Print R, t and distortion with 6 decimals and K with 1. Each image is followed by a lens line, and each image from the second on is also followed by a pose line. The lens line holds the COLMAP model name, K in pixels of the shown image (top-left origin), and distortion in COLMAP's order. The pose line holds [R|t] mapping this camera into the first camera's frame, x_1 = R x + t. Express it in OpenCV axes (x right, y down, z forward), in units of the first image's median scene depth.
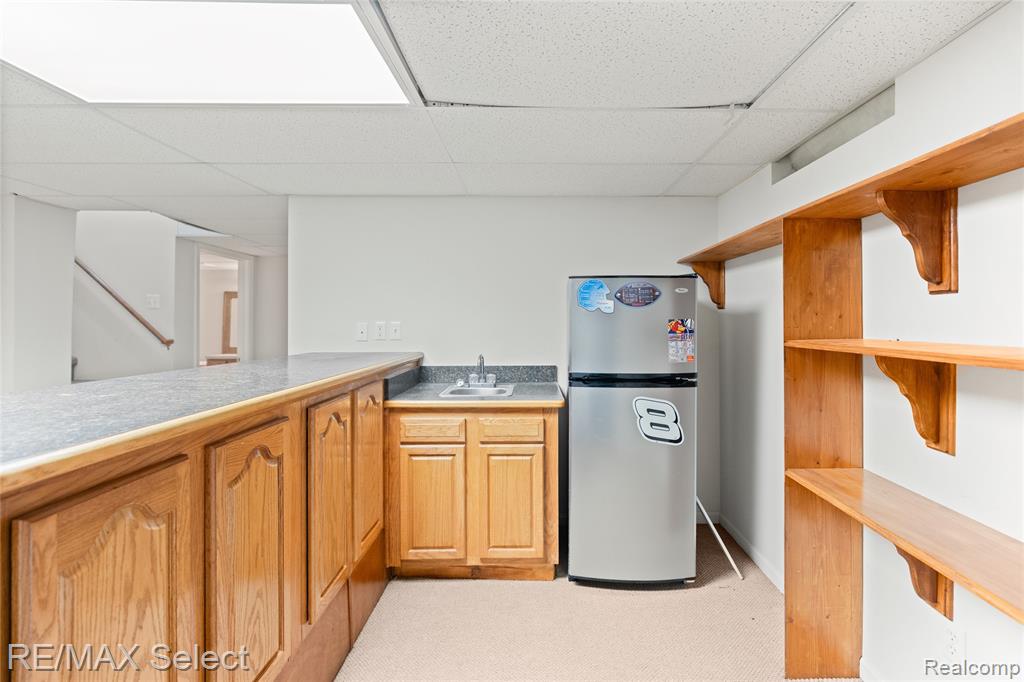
lens RADIAL K [[465.5, 0, 520.2], [0, 465.5, 325.8], [0, 0, 1]] dist [-0.001269, 0.000632]
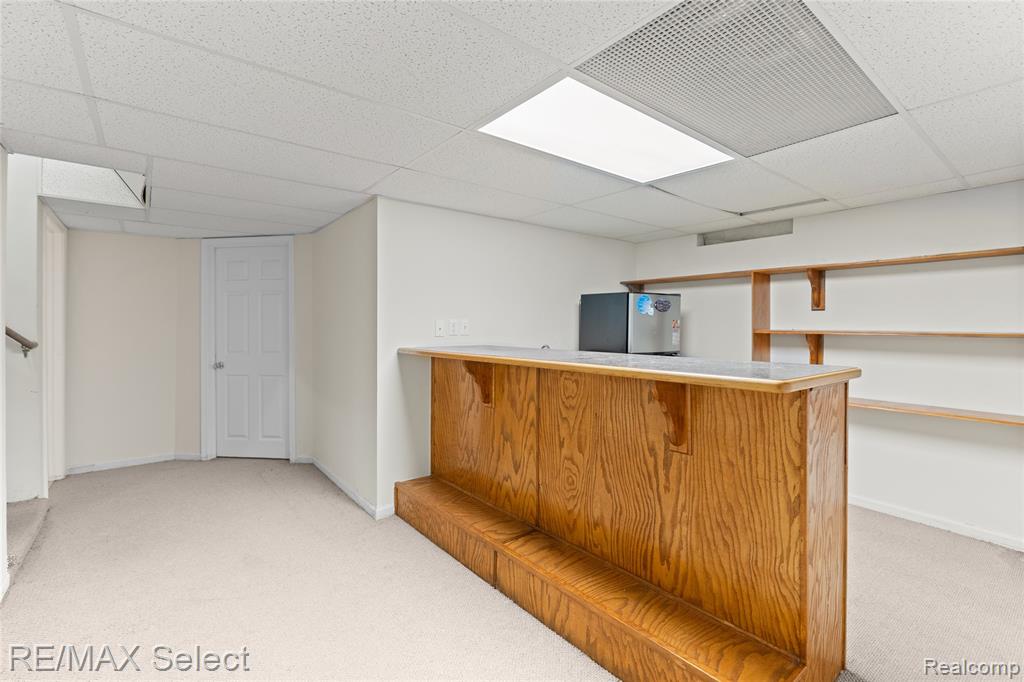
lens RADIAL K [[465.5, 0, 520.2], [0, 465.5, 325.8], [0, 0, 1]] dist [-0.001269, 0.000632]
pose [[0.784581, 0.005231, 0.620005, -1.190102], [0.000430, 0.999960, -0.008980, 0.023029], [-0.620027, 0.007313, 0.784547, -0.001439]]
